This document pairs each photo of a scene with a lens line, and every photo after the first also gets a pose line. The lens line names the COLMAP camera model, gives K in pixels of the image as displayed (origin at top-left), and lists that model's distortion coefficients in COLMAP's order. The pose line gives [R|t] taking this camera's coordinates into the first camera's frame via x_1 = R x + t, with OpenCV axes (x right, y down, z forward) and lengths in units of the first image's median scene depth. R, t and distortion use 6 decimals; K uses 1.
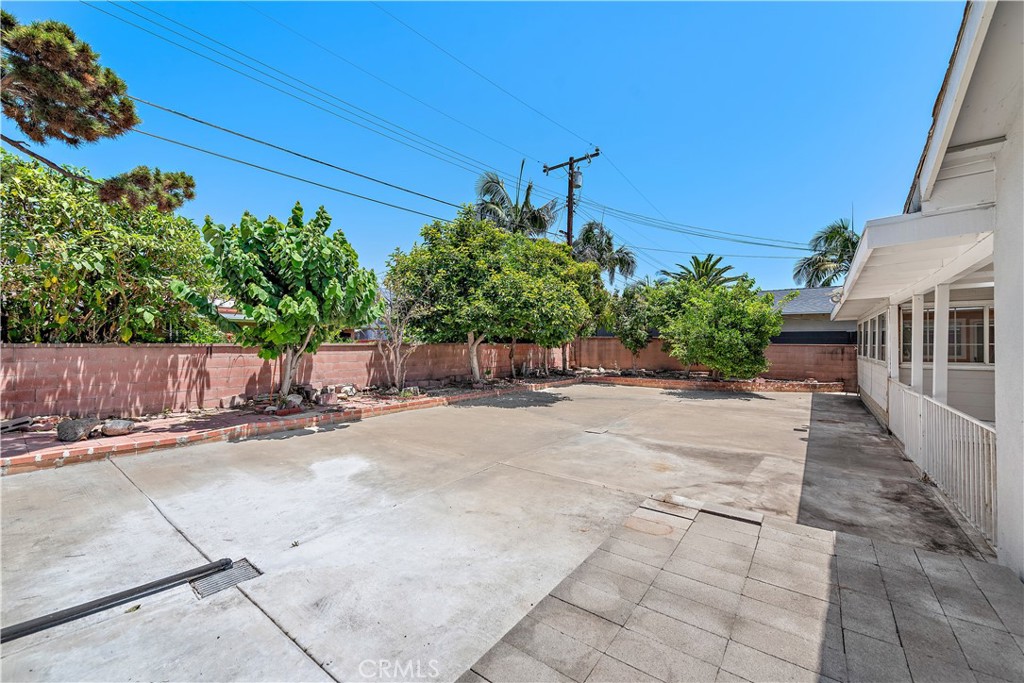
lens RADIAL K [[397.6, 0, 512.0], [0, 397.6, 341.5], [0, 0, 1]] dist [0.010020, -0.000098]
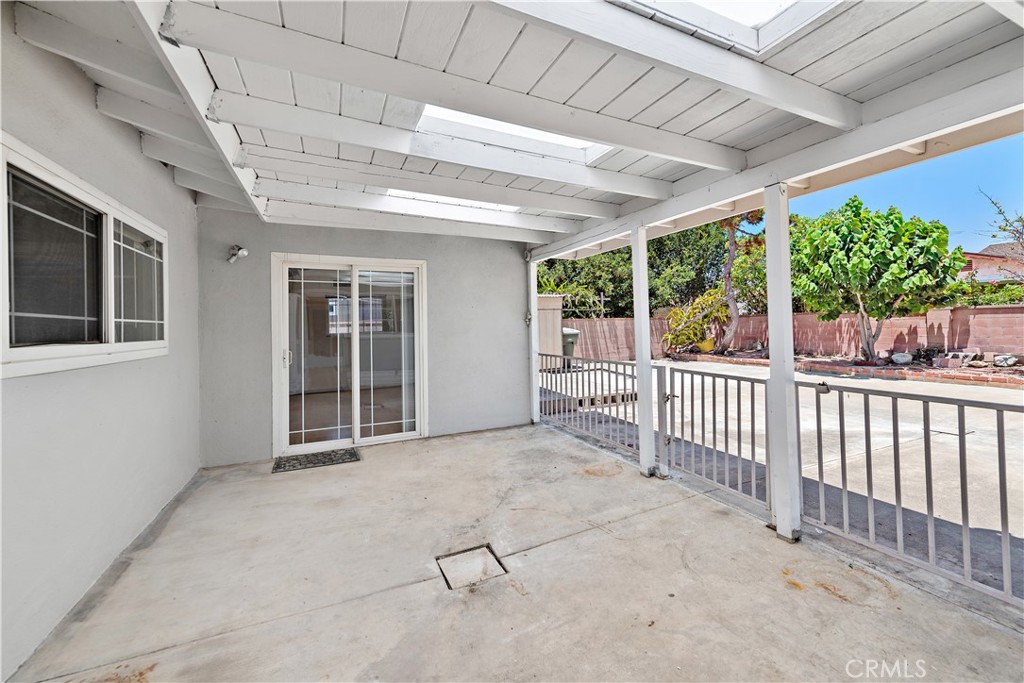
lens RADIAL K [[405.7, 0, 515.8], [0, 405.7, 343.9], [0, 0, 1]] dist [0.012298, -0.000062]
pose [[-0.473571, 0.049539, -0.879361, 1.033975], [0.027641, 0.998761, 0.041379, 0.028747], [0.880322, -0.004711, -0.474354, 0.612019]]
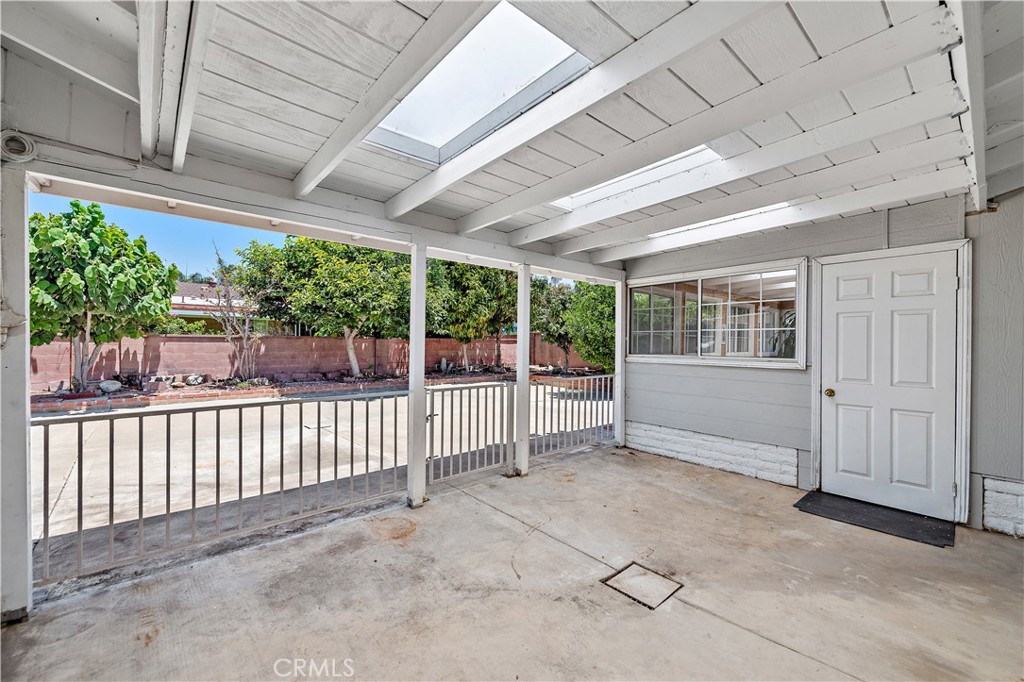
lens RADIAL K [[405.7, 0, 515.8], [0, 405.7, 343.4], [0, 0, 1]] dist [0.012298, -0.000062]
pose [[0.977569, 0.005298, -0.210550, 0.782812], [-0.004273, 0.999977, 0.005324, 0.022433], [0.210573, -0.004304, 0.977569, 0.154775]]
